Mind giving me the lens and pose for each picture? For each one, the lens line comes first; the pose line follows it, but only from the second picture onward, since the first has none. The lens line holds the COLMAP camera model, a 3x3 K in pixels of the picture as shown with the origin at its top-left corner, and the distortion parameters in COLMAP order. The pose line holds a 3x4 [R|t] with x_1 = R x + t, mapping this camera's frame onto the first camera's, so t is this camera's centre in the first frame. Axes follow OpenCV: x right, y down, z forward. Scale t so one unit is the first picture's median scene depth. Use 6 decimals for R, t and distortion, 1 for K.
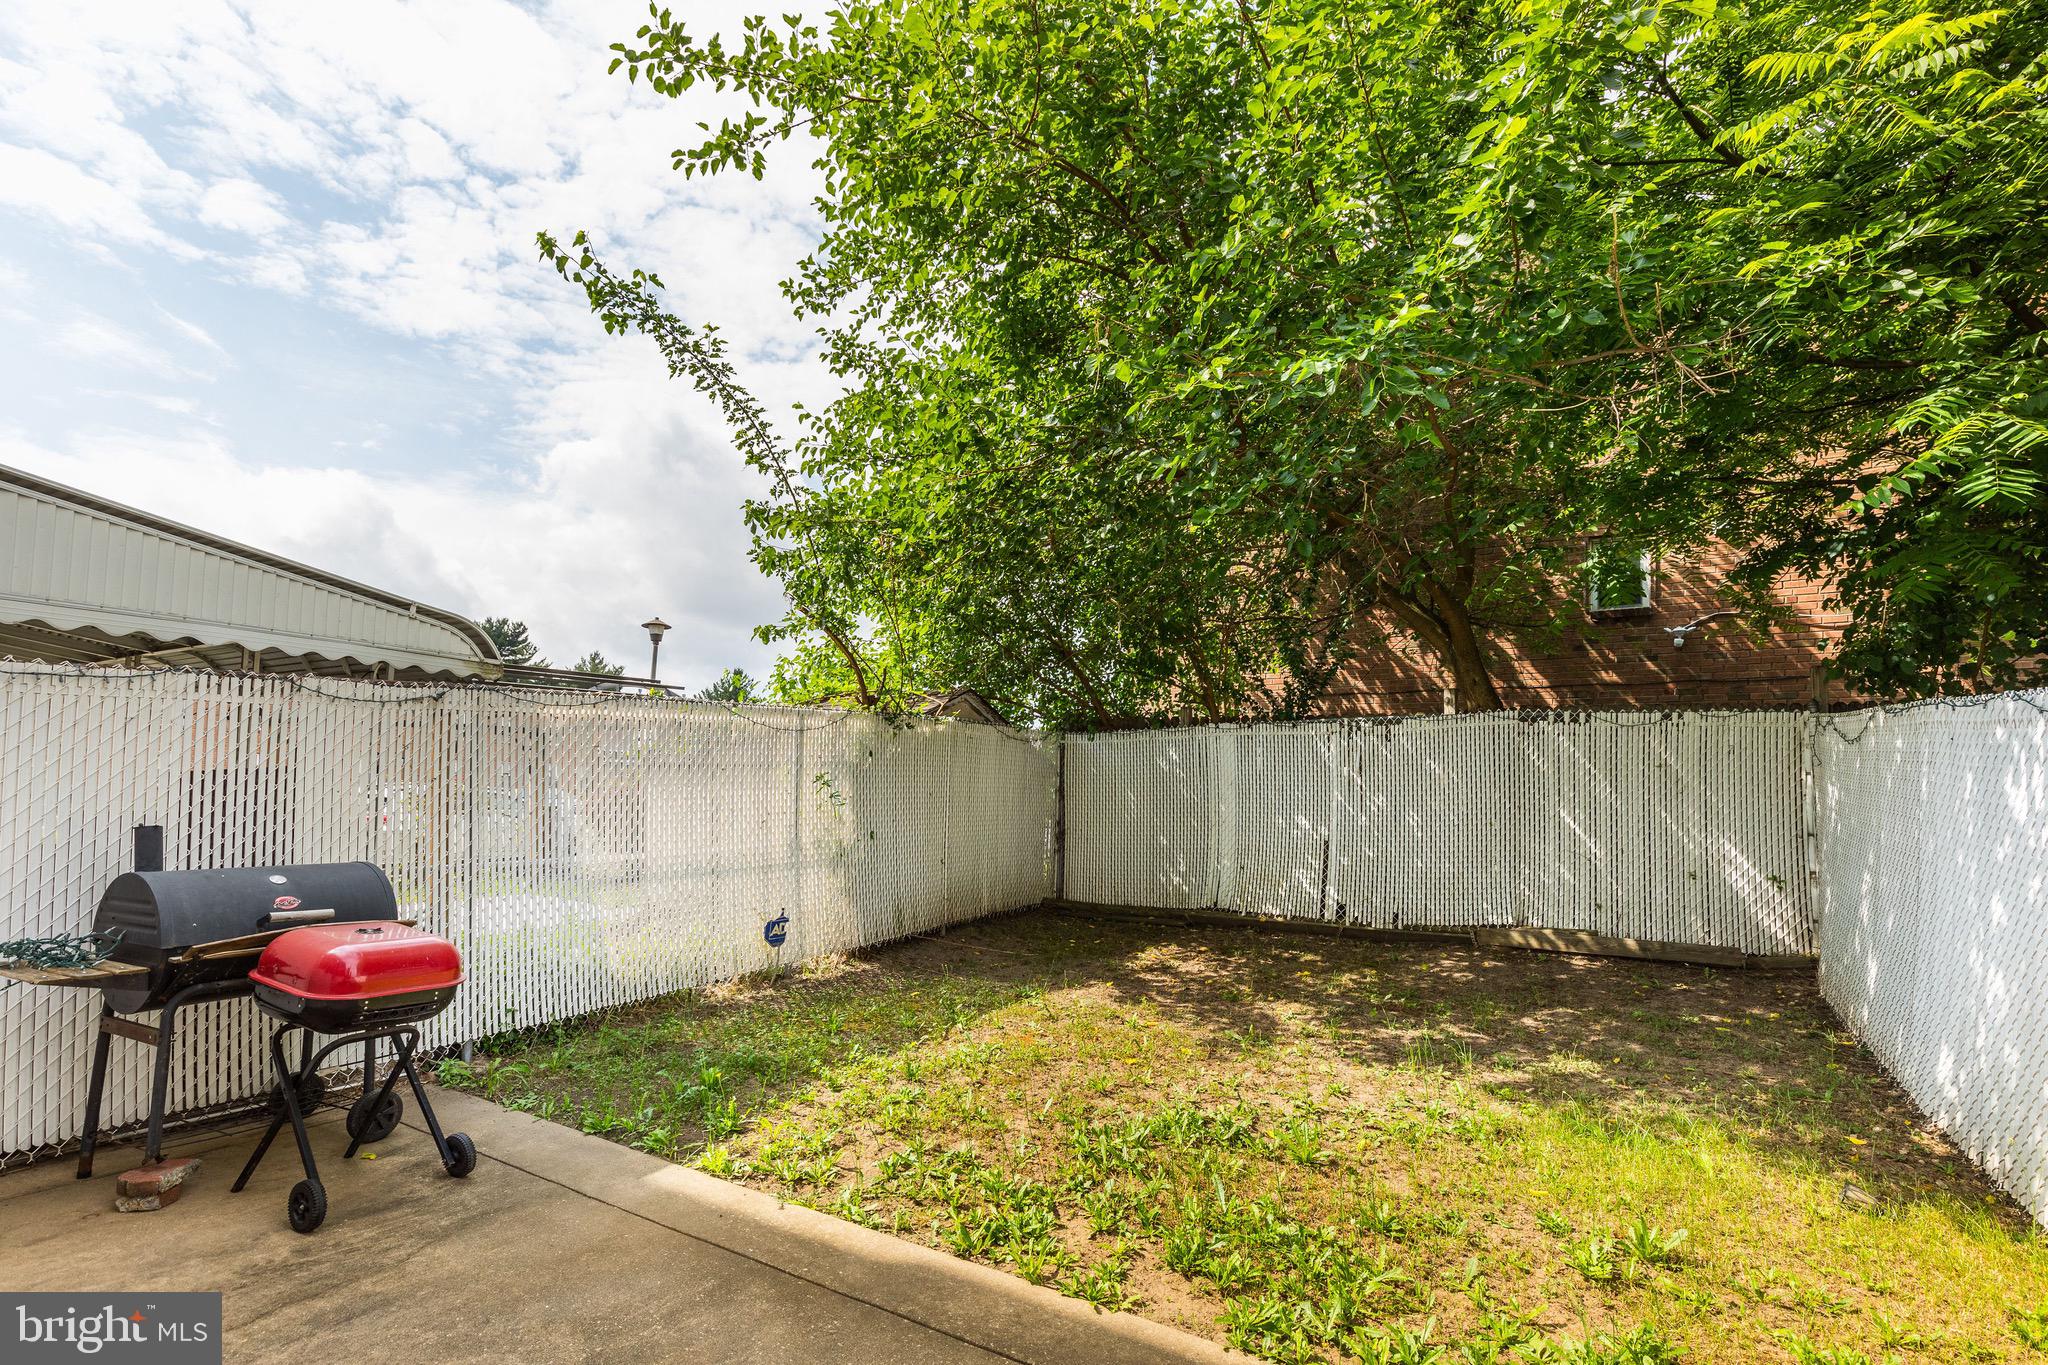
lens RADIAL K [[946.3, 0, 1032.9], [0, 946.3, 709.6], [0, 0, 1]] dist [-0.003759, -0.000831]
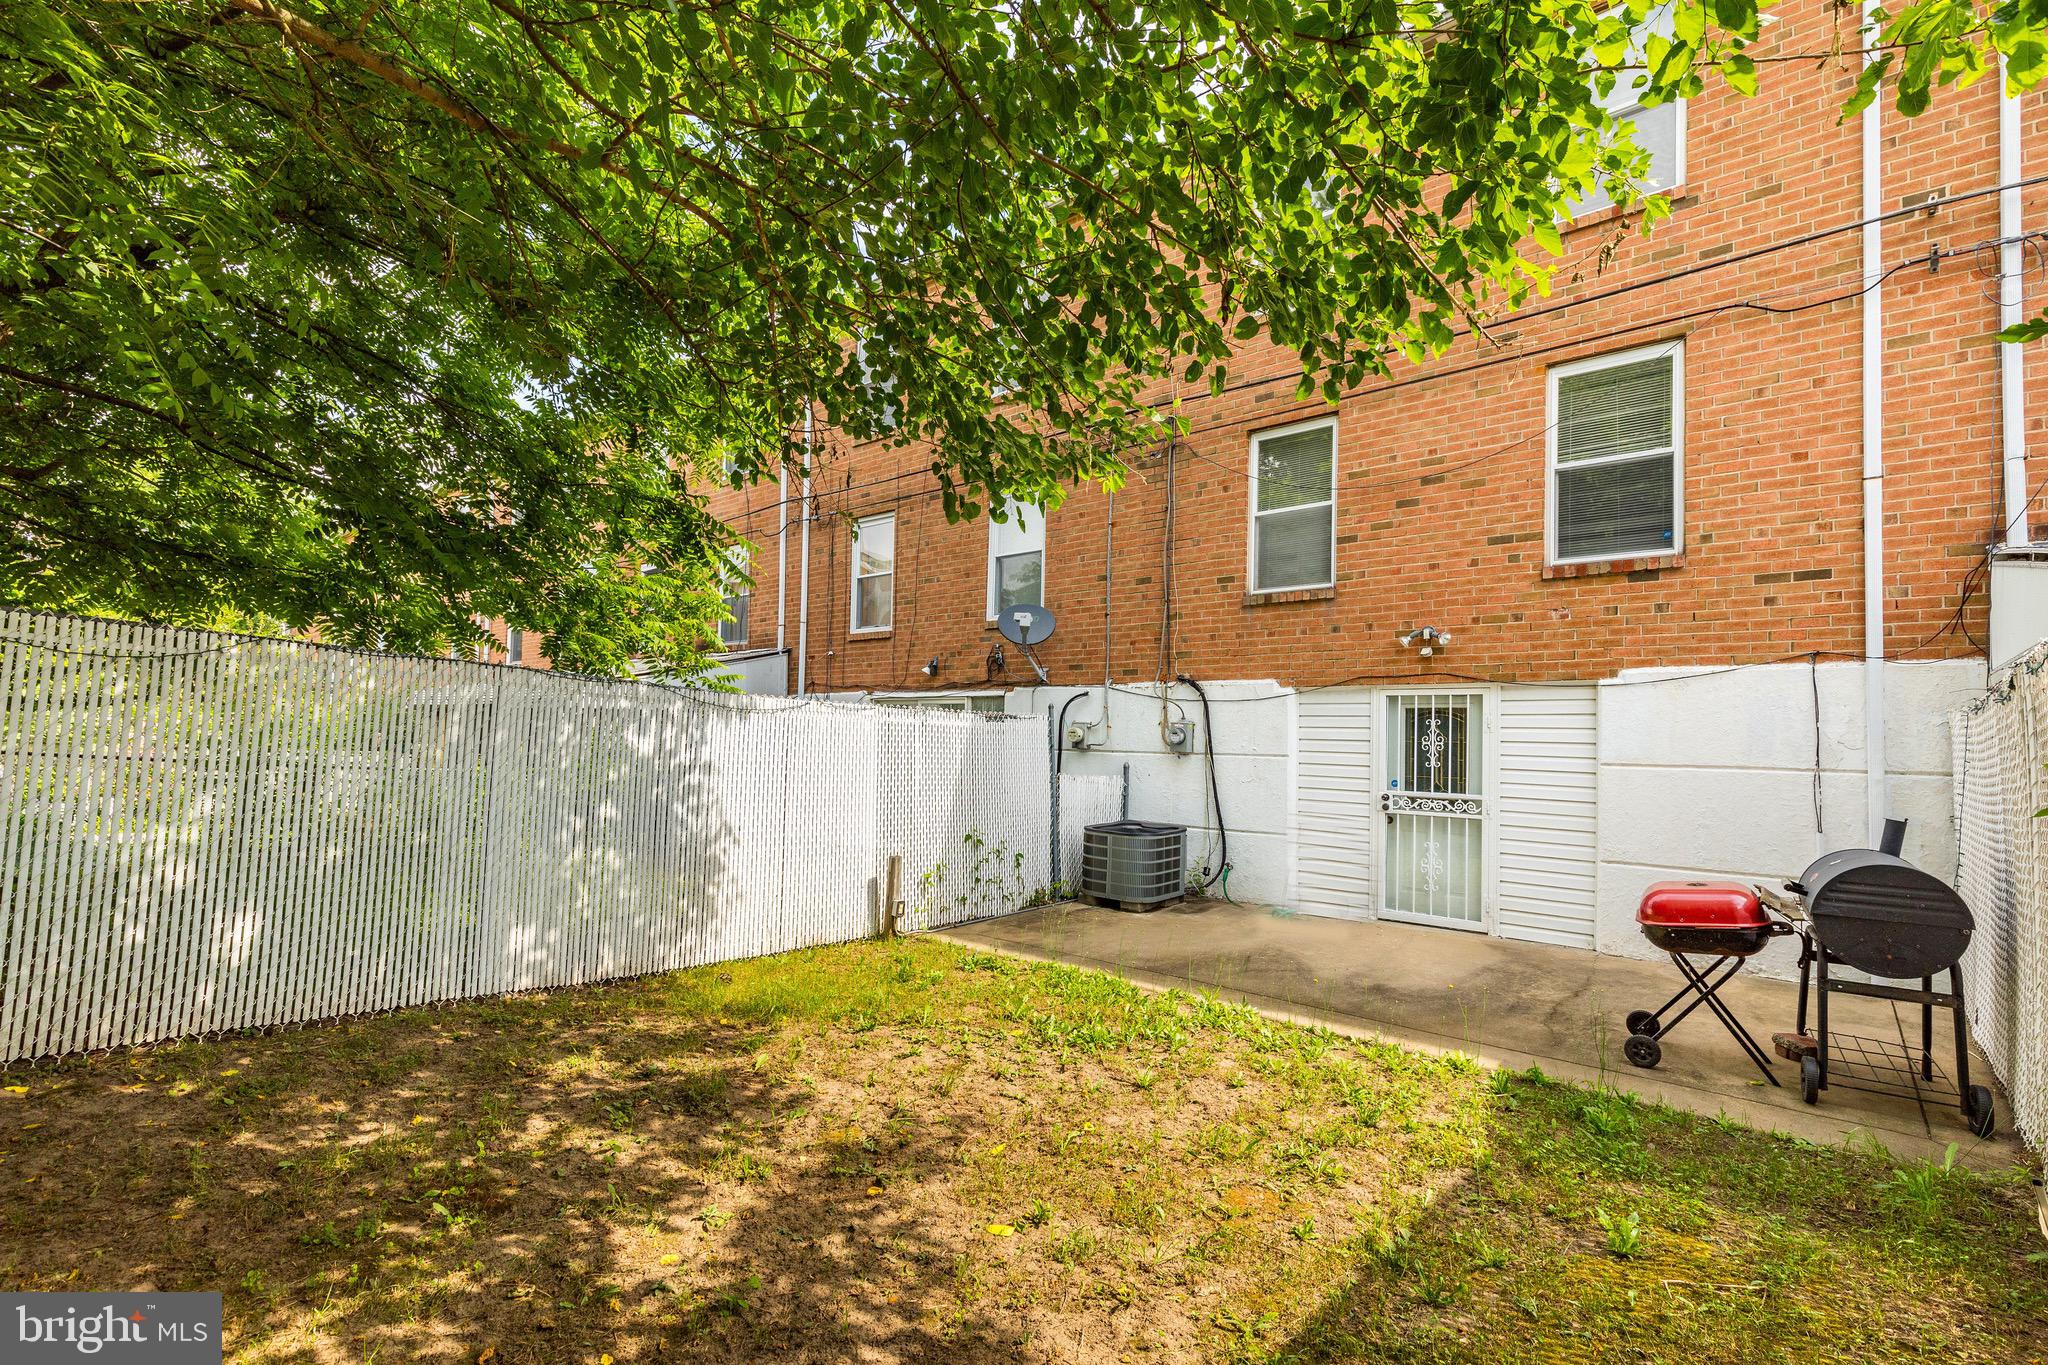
lens RADIAL K [[929.7, 0, 1019.1], [0, 929.7, 708.0], [0, 0, 1]] dist [0.003665, 0.000167]
pose [[-0.986468, -0.030706, 0.161056, 0.041791], [-0.049844, 0.991977, -0.116175, 0.111317], [-0.156197, -0.122630, -0.980084, 1.522508]]
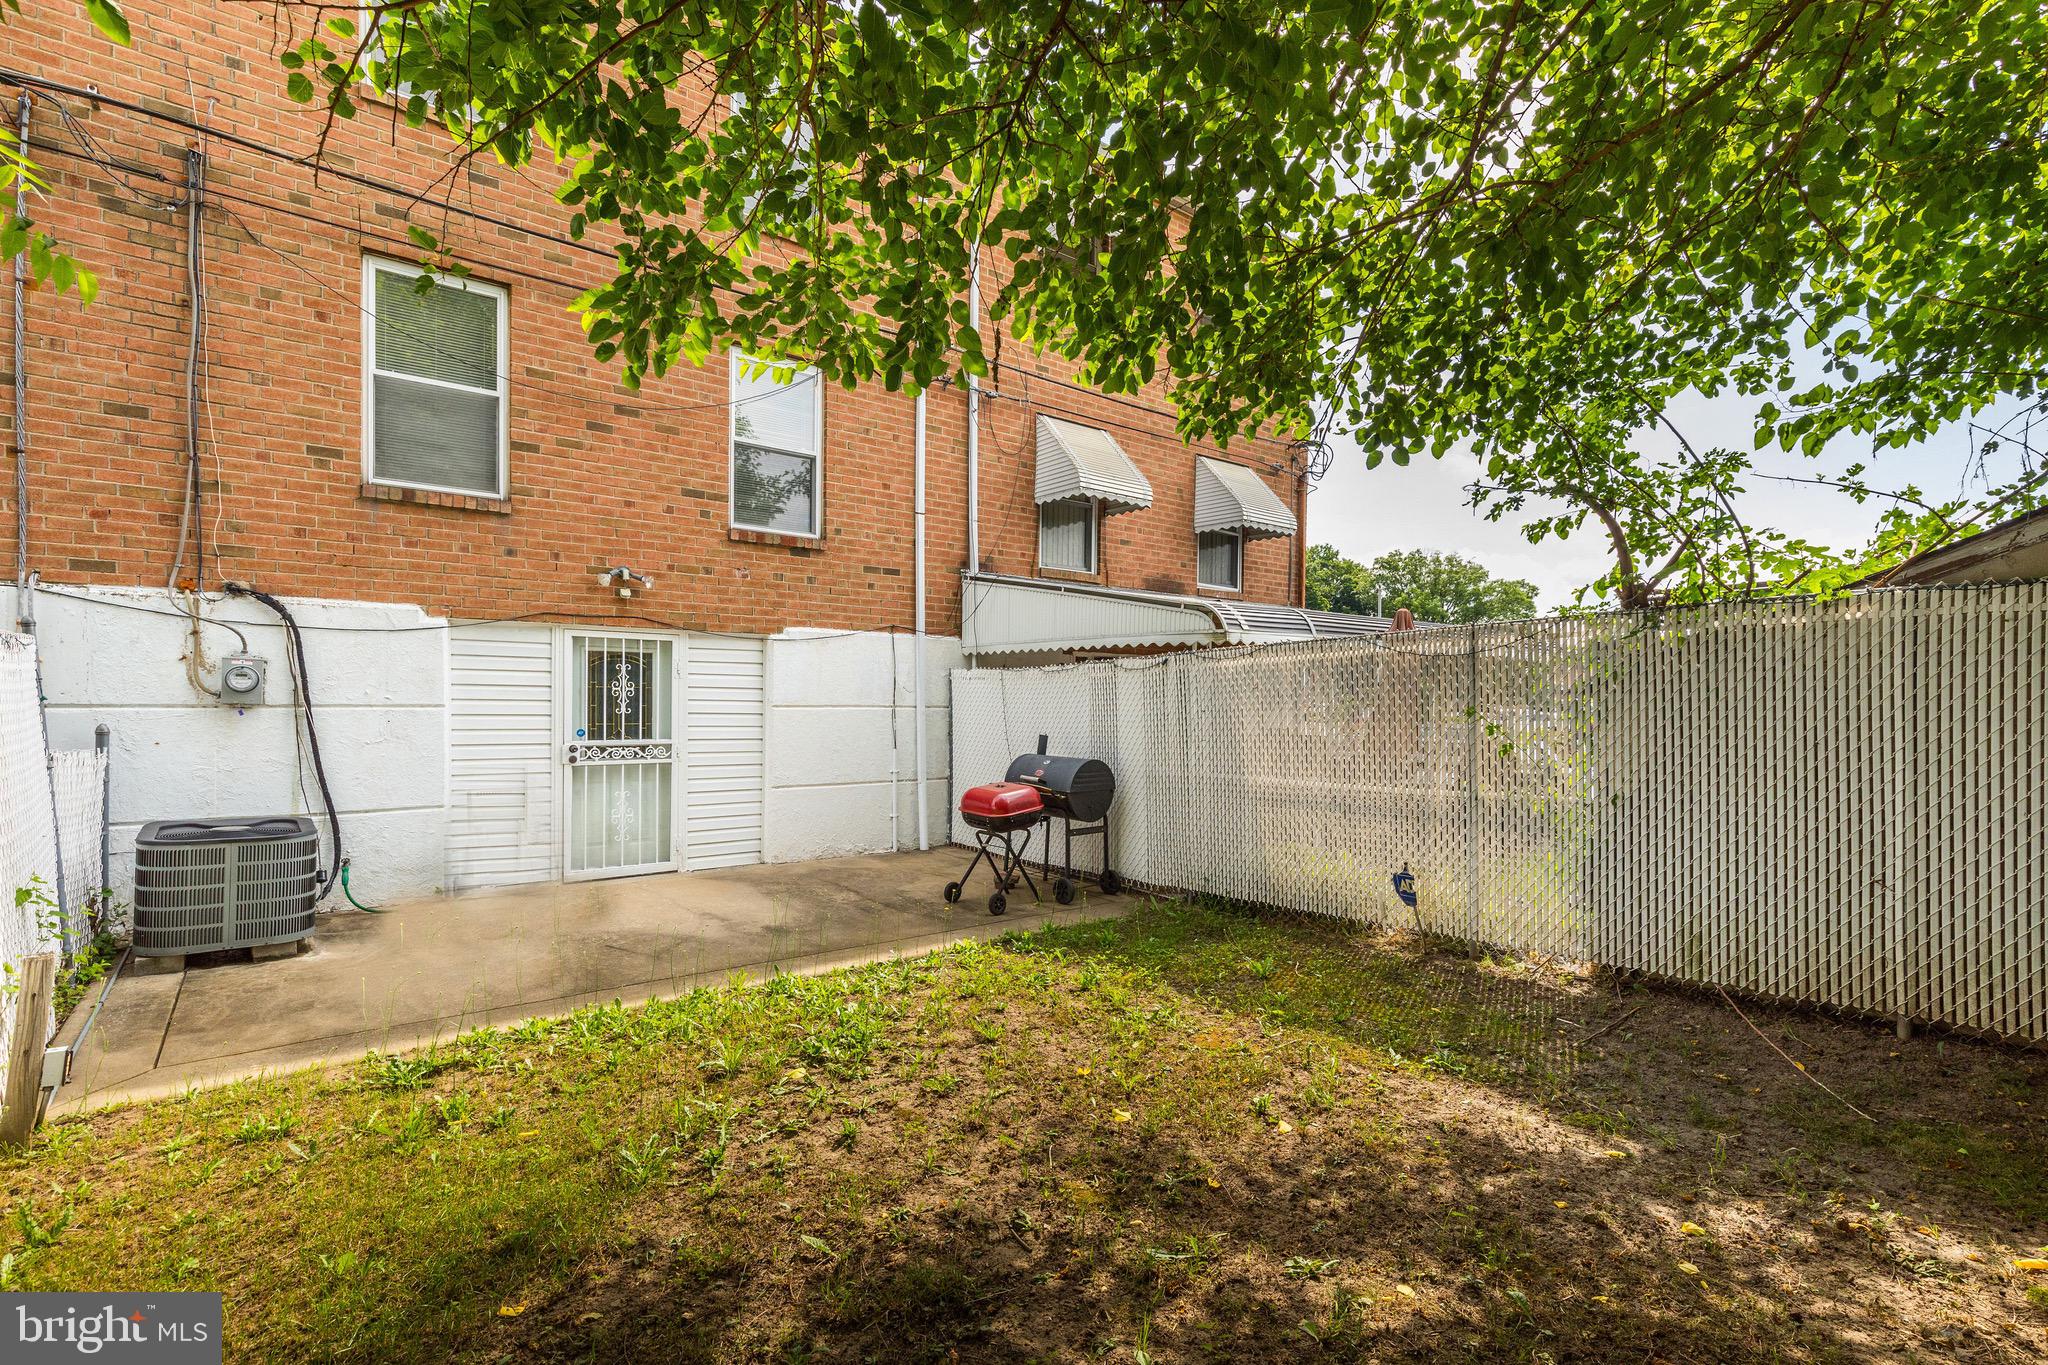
lens RADIAL K [[944.1, 0, 1034.8], [0, 944.1, 713.2], [0, 0, 1]] dist [0.020486, -0.000129]
pose [[-0.337727, -0.003270, -0.941238, 0.737565], [0.063293, 0.997652, -0.026176, 0.079394], [0.939114, -0.068415, -0.336727, 1.070729]]
